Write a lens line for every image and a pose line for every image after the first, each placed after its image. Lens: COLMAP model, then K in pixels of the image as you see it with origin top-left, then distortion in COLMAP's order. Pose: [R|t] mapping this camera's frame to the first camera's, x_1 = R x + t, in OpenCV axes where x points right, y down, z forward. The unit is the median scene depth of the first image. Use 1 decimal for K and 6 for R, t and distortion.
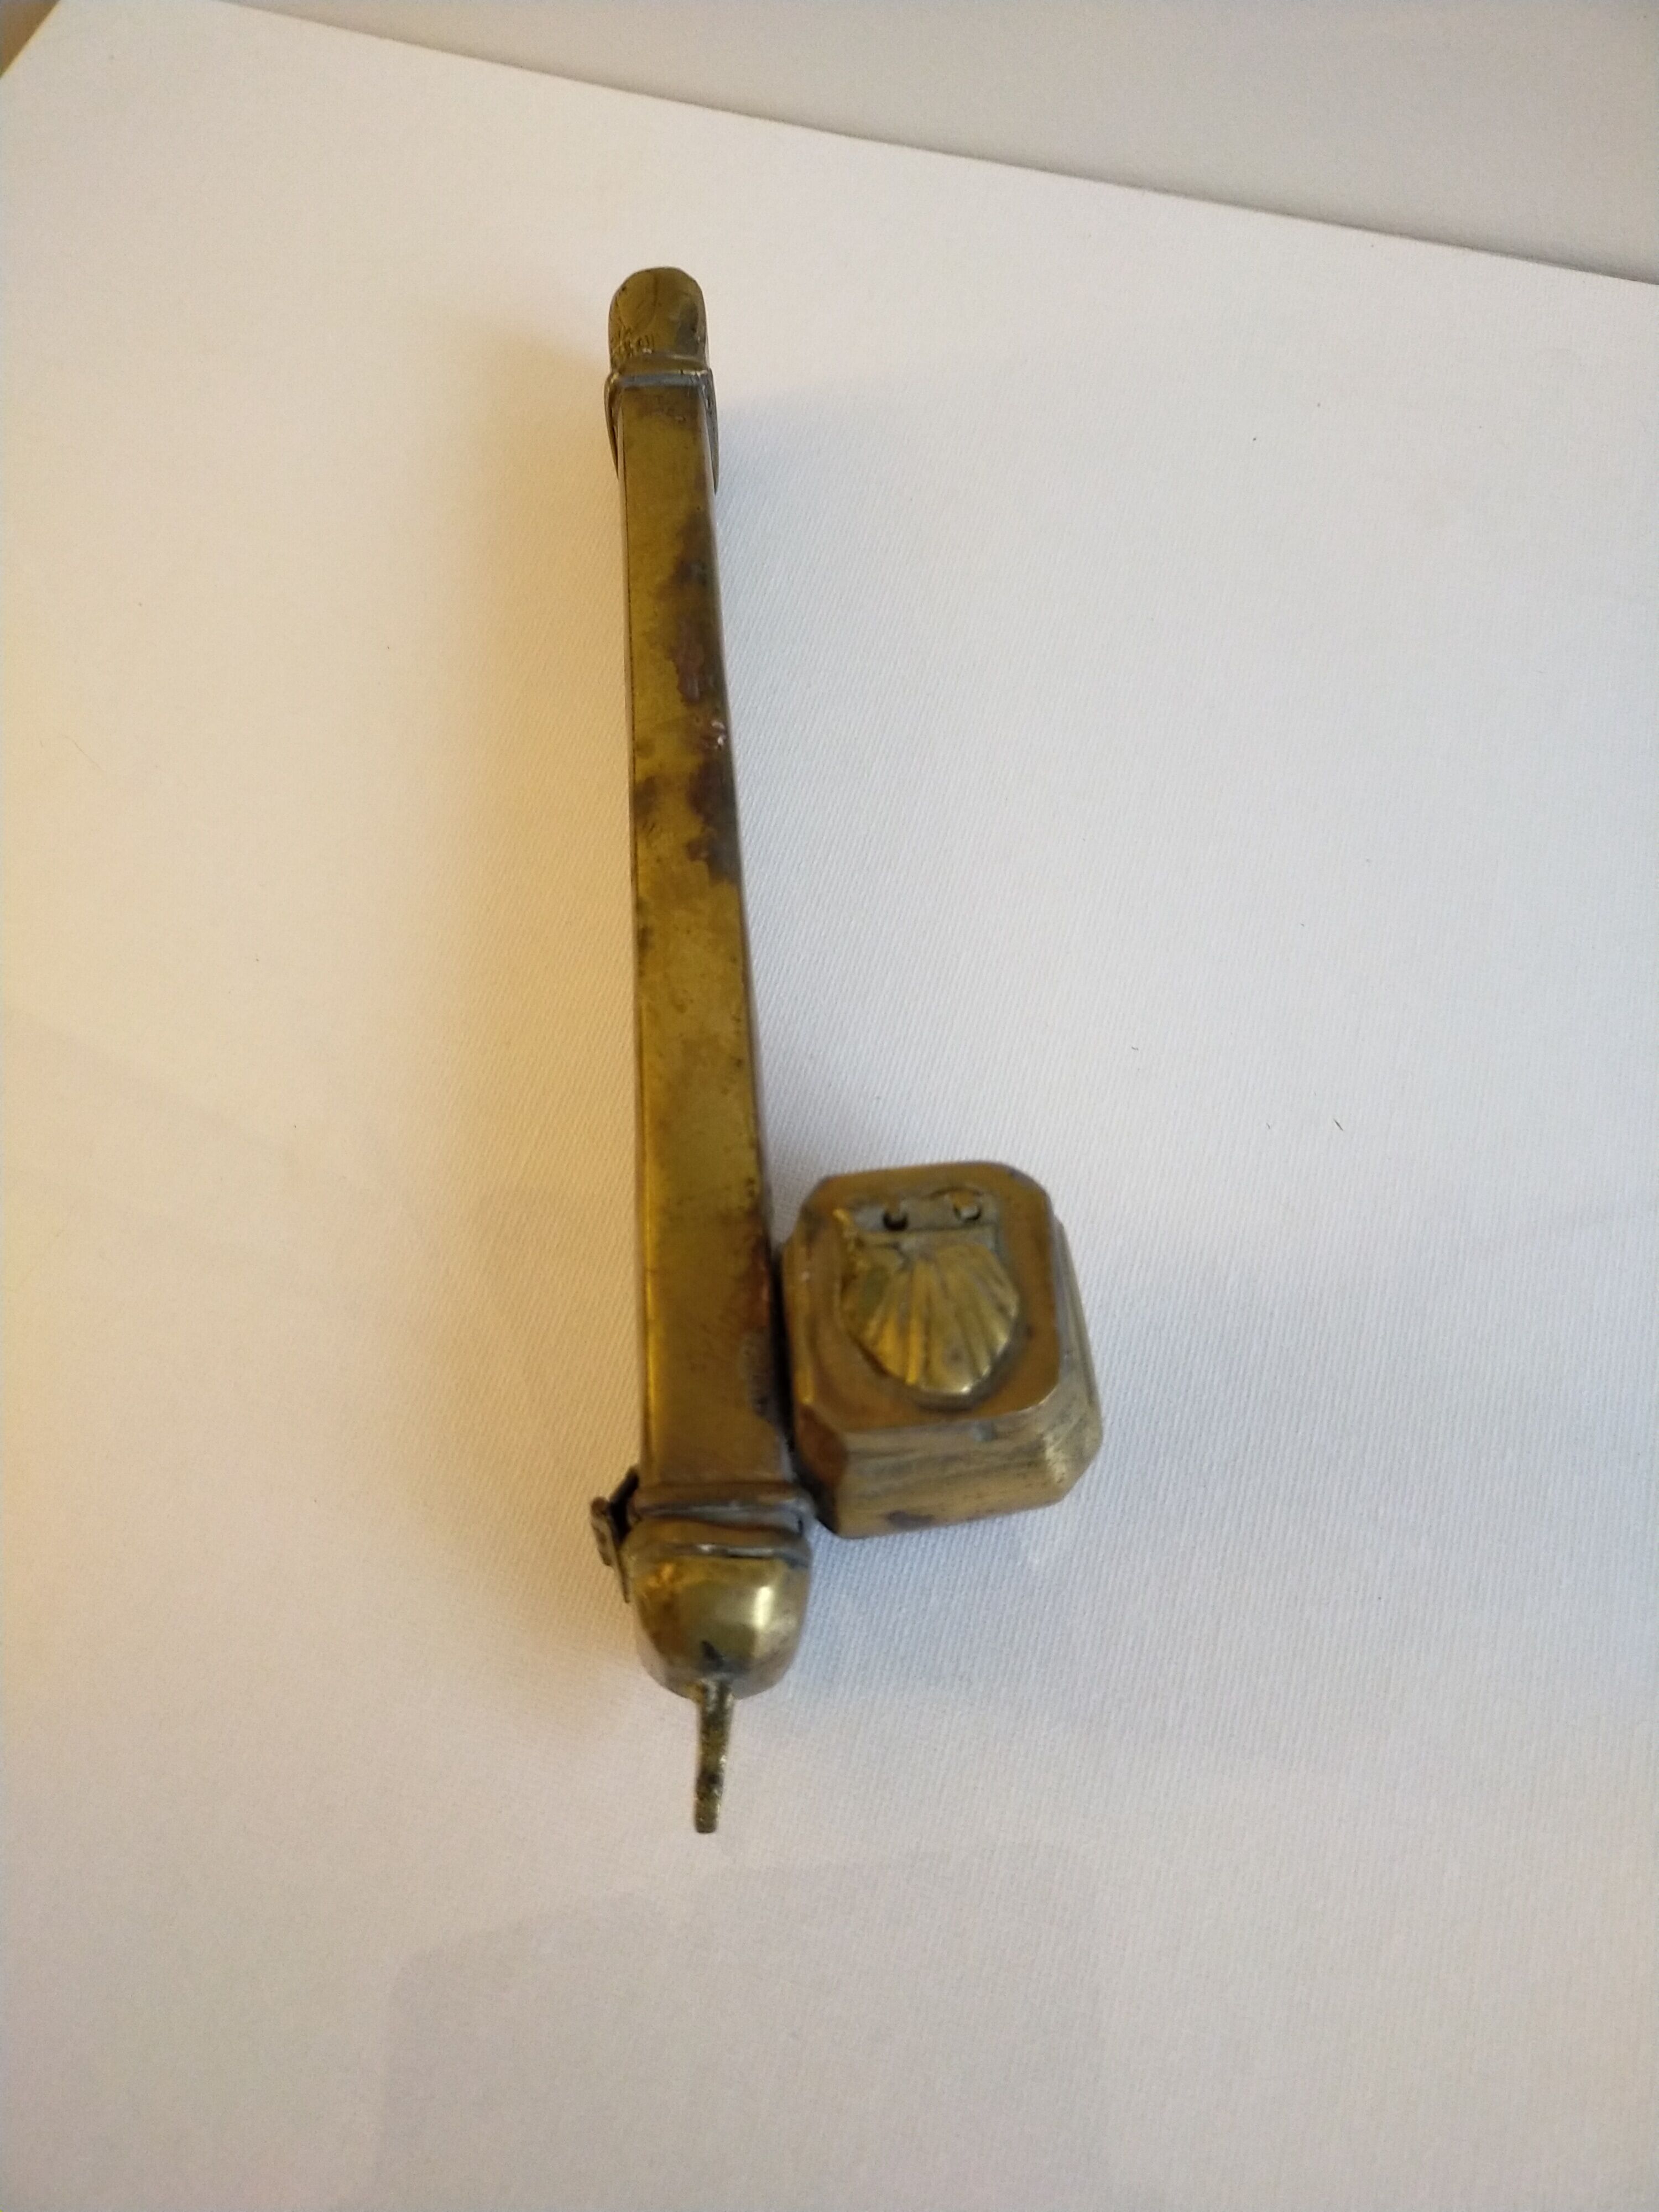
lens RADIAL K [[1726.4, 0, 824.6], [0, 1726.4, 1108.8], [0, 0, 1]] dist [0.109432, -0.304203]
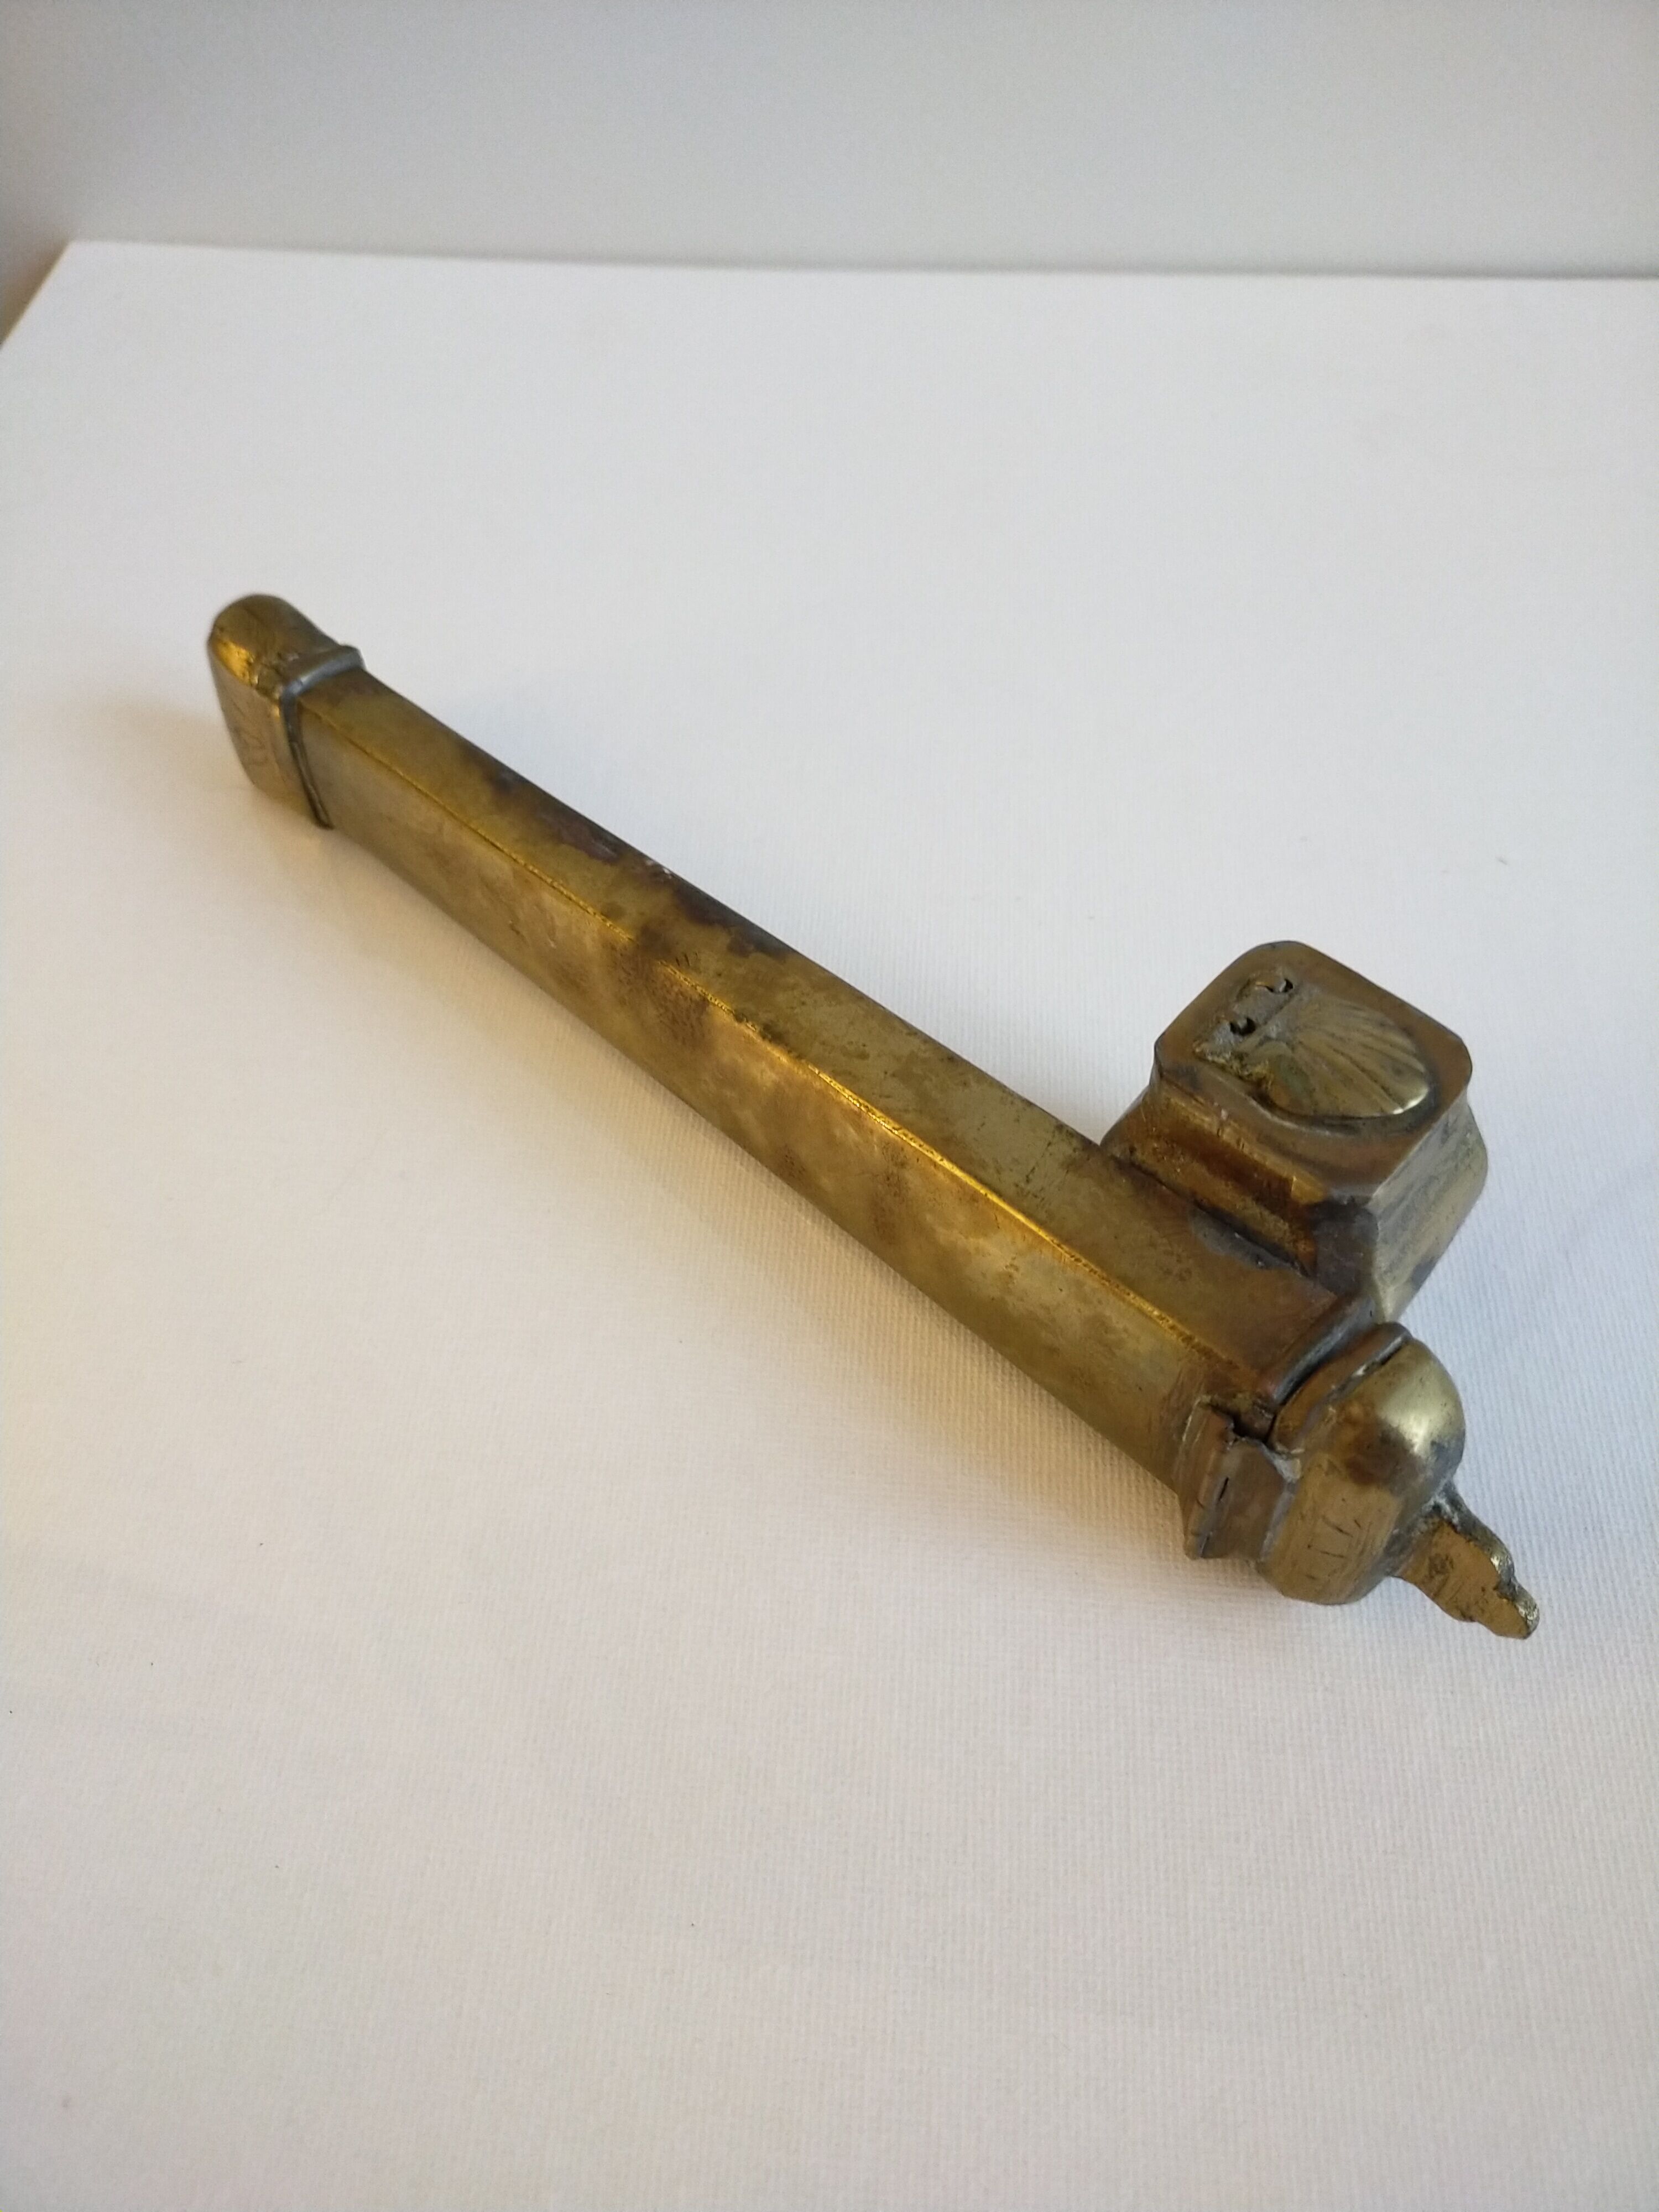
lens RADIAL K [[1726.4, 0, 824.6], [0, 1726.4, 1108.8], [0, 0, 1]] dist [0.109432, -0.304203]
pose [[0.737344, -0.528470, 0.420765, -0.567472], [0.613952, 0.784068, -0.091113, 0.043192], [-0.281758, 0.325511, 0.902582, 0.164193]]
